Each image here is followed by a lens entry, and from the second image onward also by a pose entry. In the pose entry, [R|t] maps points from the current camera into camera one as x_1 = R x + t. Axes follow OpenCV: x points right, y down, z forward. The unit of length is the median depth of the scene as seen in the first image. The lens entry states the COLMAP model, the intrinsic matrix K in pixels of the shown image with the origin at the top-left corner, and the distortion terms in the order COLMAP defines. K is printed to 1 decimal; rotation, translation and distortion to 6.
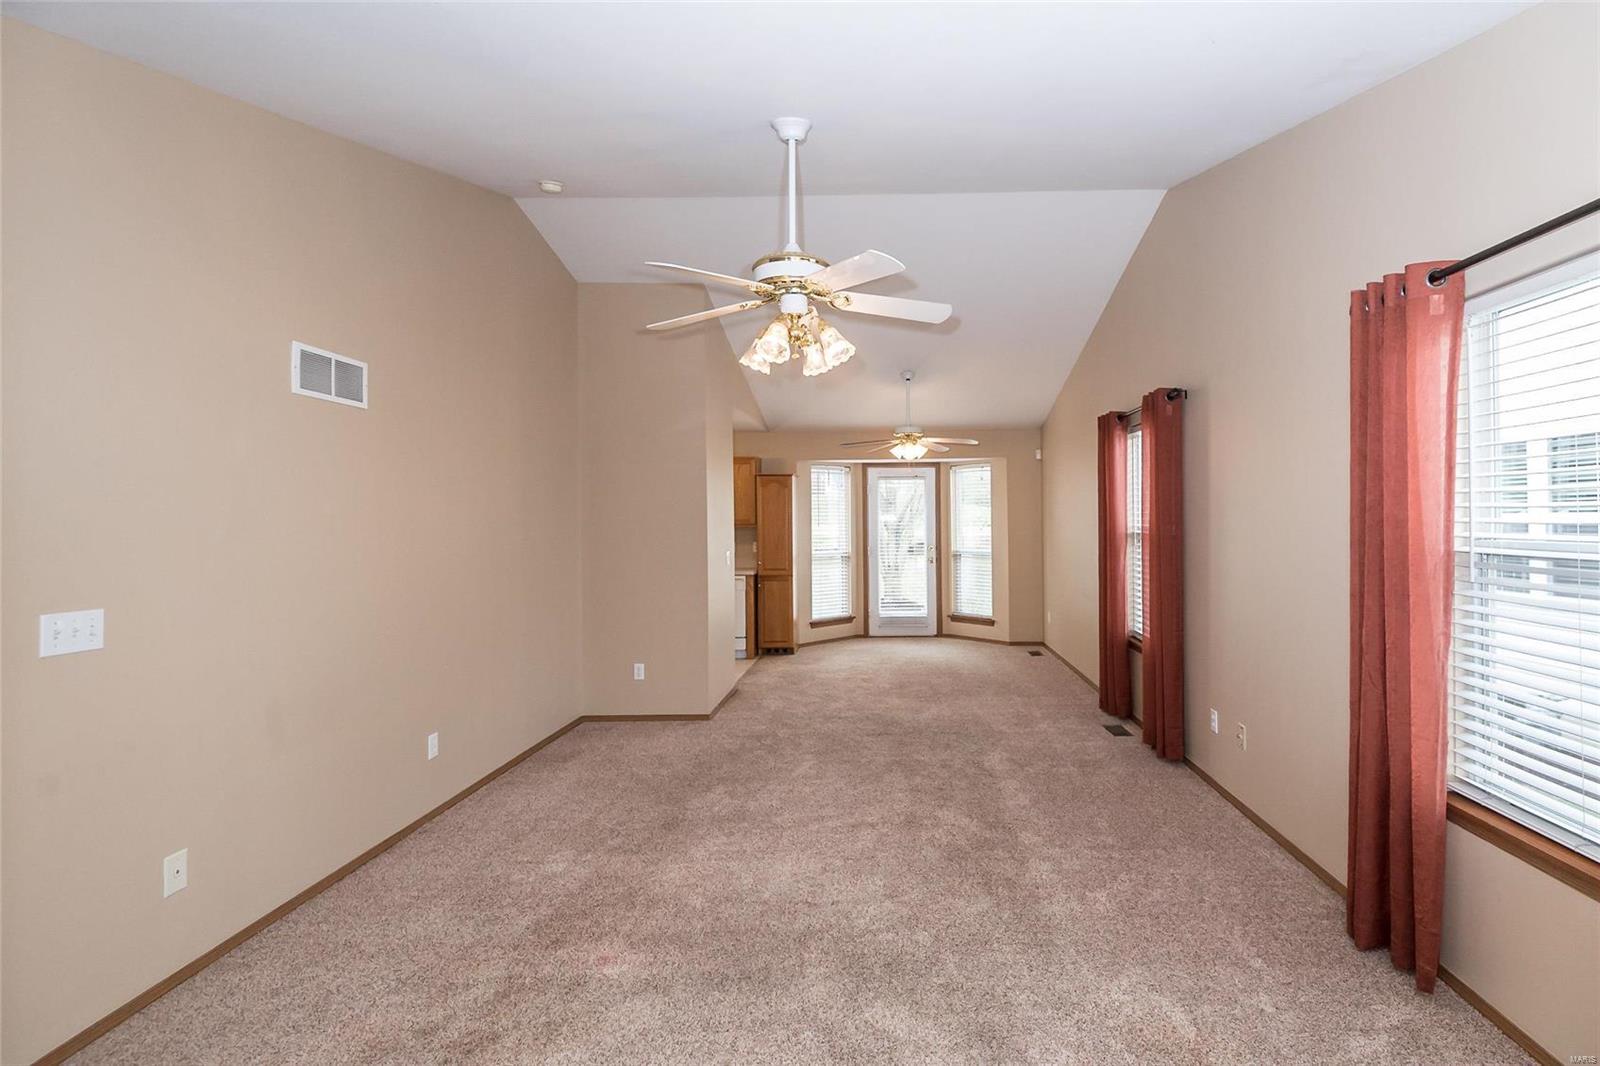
lens RADIAL K [[741.6, 0, 877.2], [0, 741.6, 517.6], [0, 0, 1]] dist [0.034251, -0.019236]
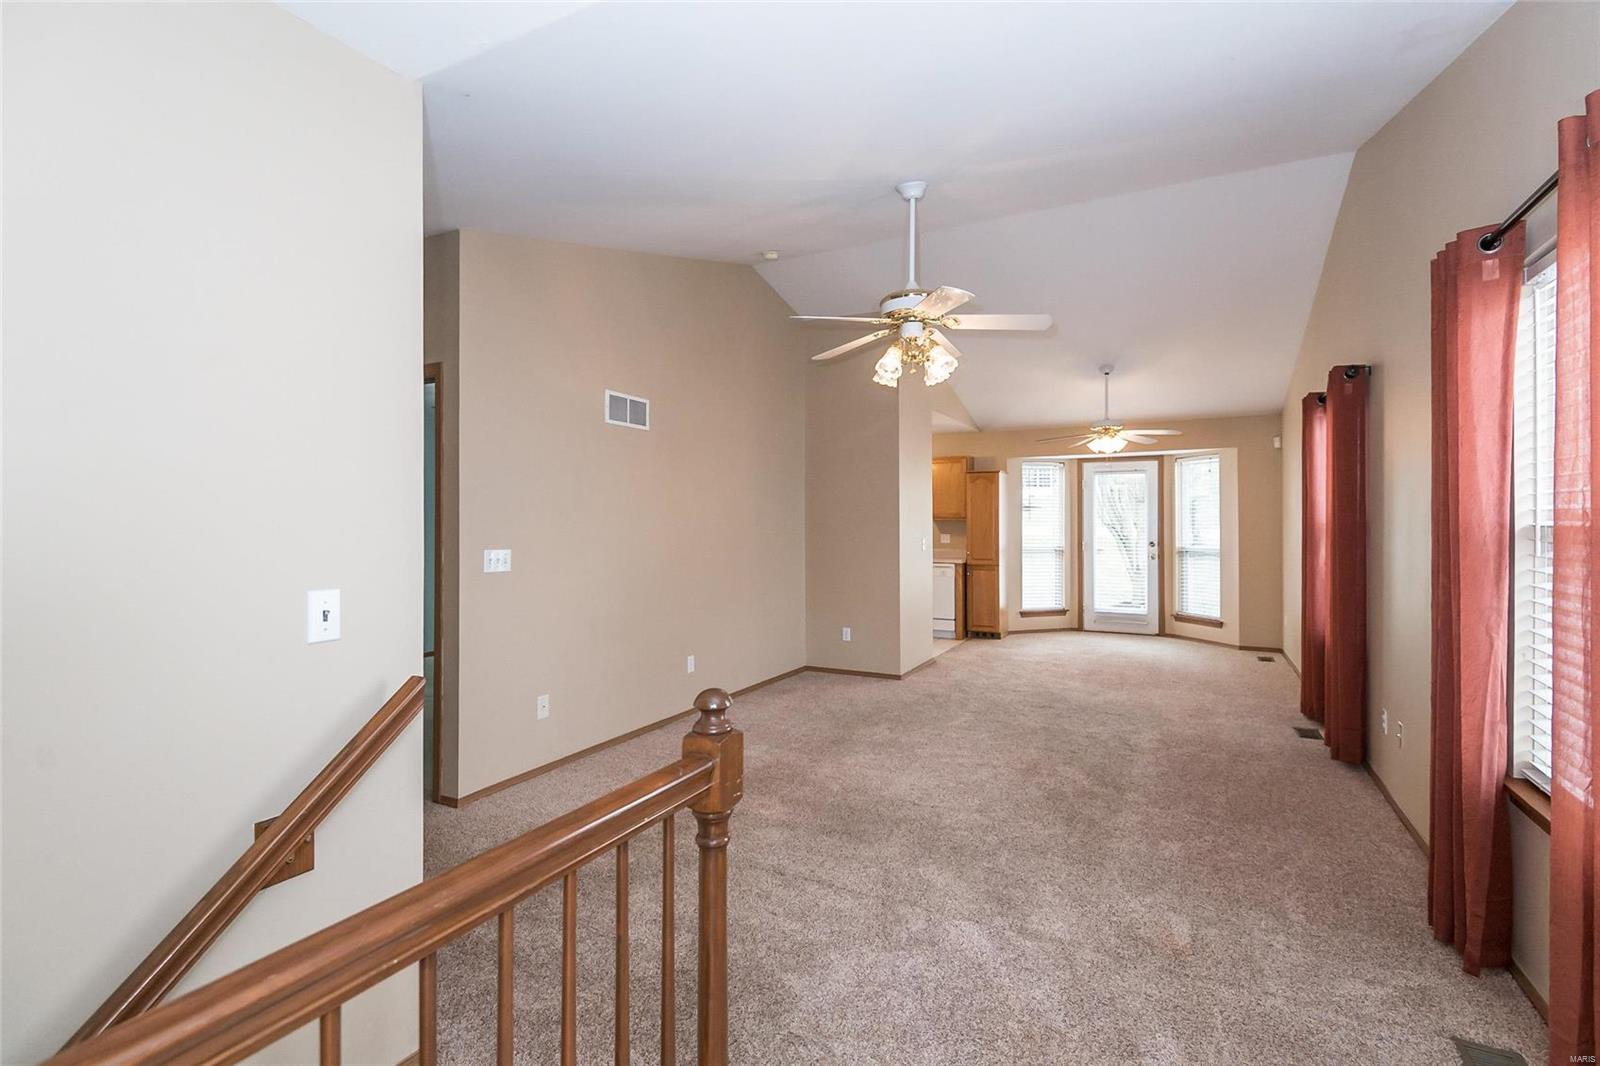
lens RADIAL K [[729.5, 0, 805.0], [0, 729.5, 526.2], [0, 0, 1]] dist [0.033793, -0.016200]
pose [[0.895411, 0.010731, -0.445111, 0.183059], [-0.006731, 0.999922, 0.010566, 0.021030], [0.445189, -0.006465, 0.895413, -0.122361]]
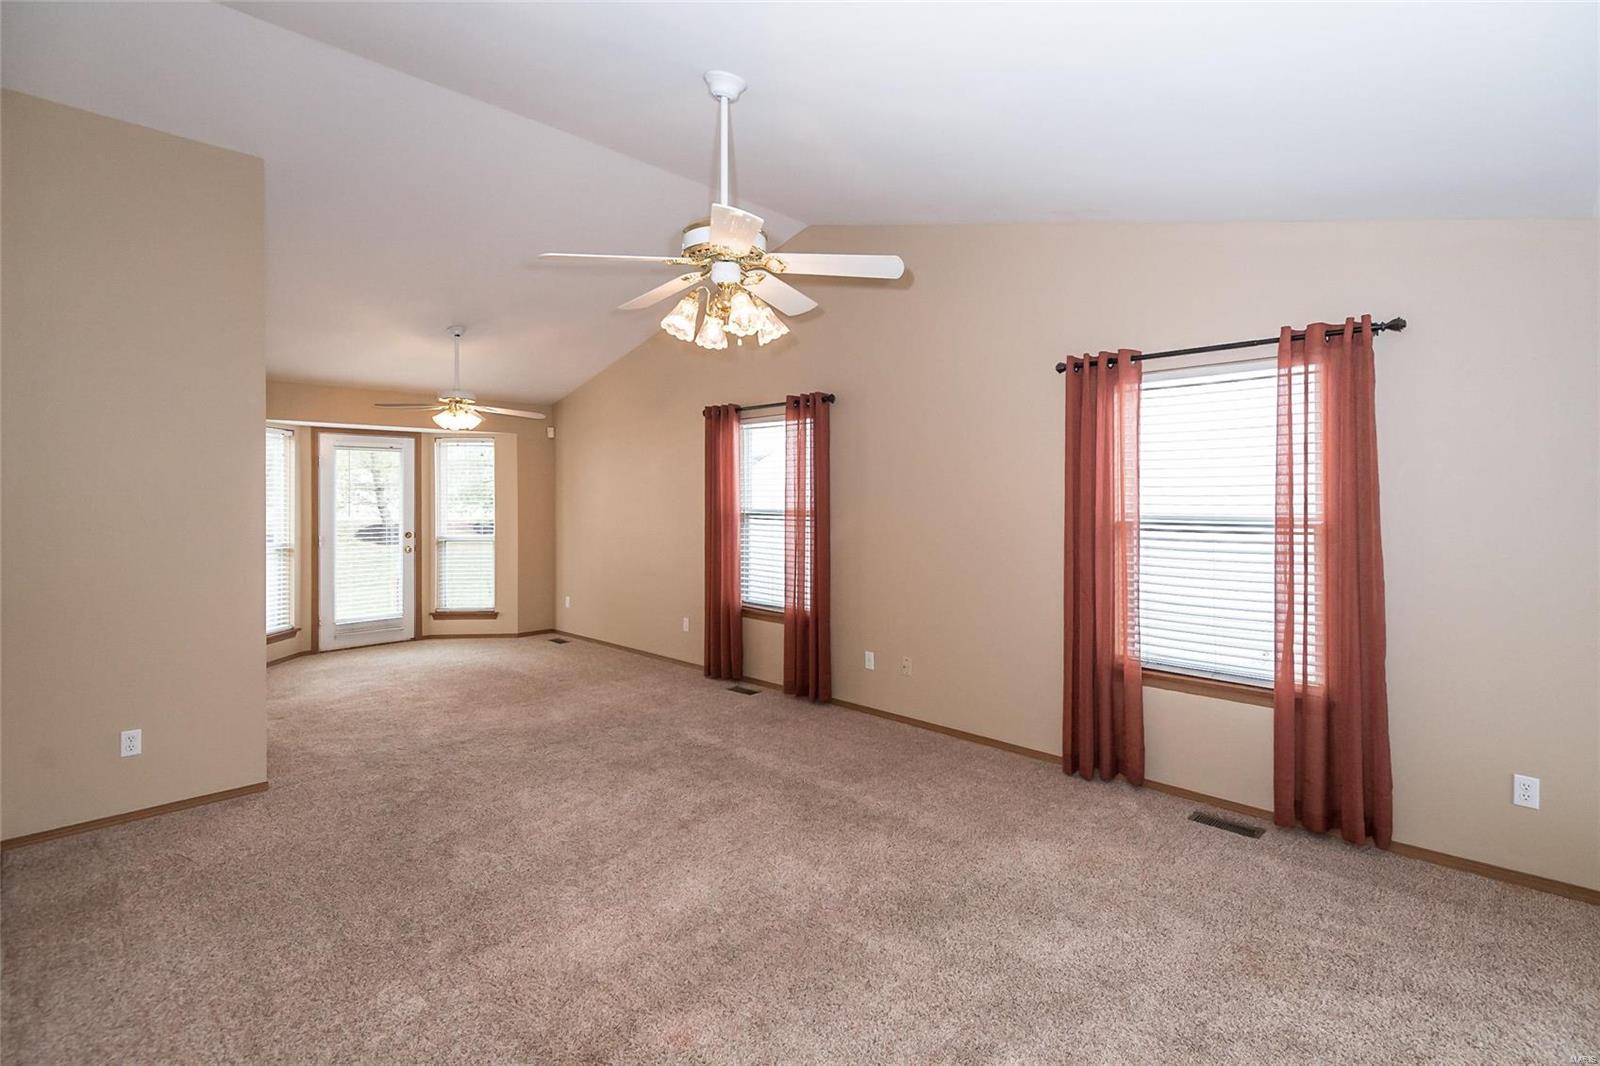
lens RADIAL K [[754.9, 0, 798.5], [0, 754.9, 500.3], [0, 0, 1]] dist [0.035689, -0.024951]
pose [[0.685984, 0.002267, 0.727613, -0.490780], [-0.004285, 0.999990, 0.000925, -0.000520], [-0.727604, -0.003753, 0.685987, 0.183969]]
